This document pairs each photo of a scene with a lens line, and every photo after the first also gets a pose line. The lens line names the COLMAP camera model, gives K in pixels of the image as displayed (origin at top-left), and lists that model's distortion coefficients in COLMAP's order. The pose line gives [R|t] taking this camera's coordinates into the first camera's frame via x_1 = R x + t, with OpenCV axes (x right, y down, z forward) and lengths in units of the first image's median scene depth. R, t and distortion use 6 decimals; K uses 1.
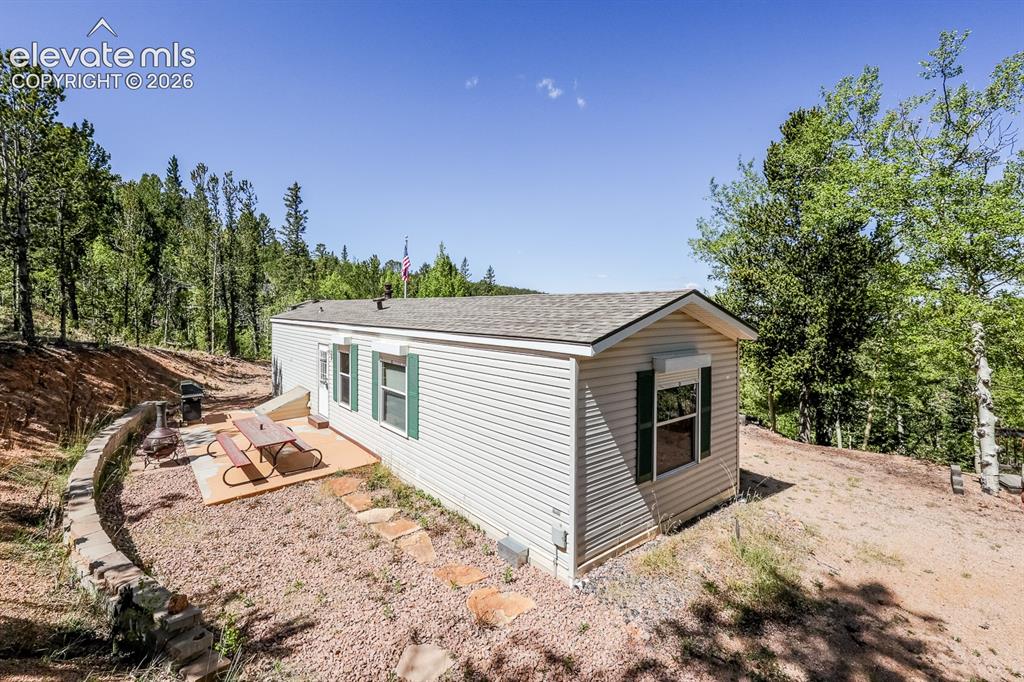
lens RADIAL K [[460.2, 0, 508.9], [0, 460.2, 314.8], [0, 0, 1]] dist [0.000370, 0.000047]
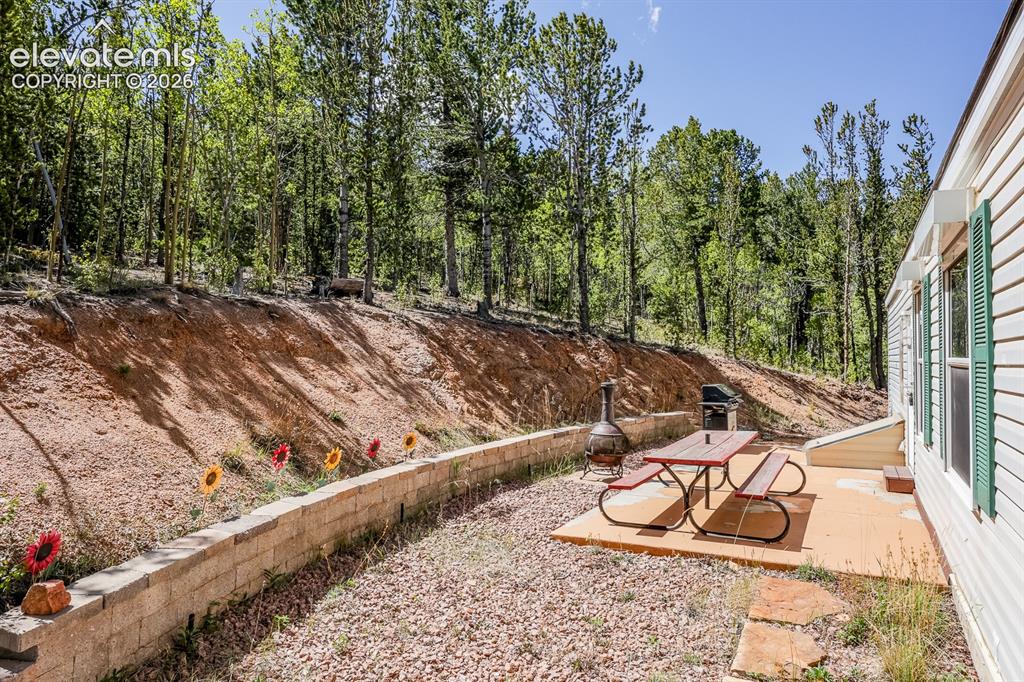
lens RADIAL K [[622.8, 0, 512.0], [0, 622.8, 341.0], [0, 0, 1]] dist [0.008023, 0.001866]
pose [[0.362848, -0.030905, -0.931336, 0.015378], [-0.019762, 0.998970, -0.040849, 0.070542], [0.931639, 0.033227, 0.361863, 0.228292]]
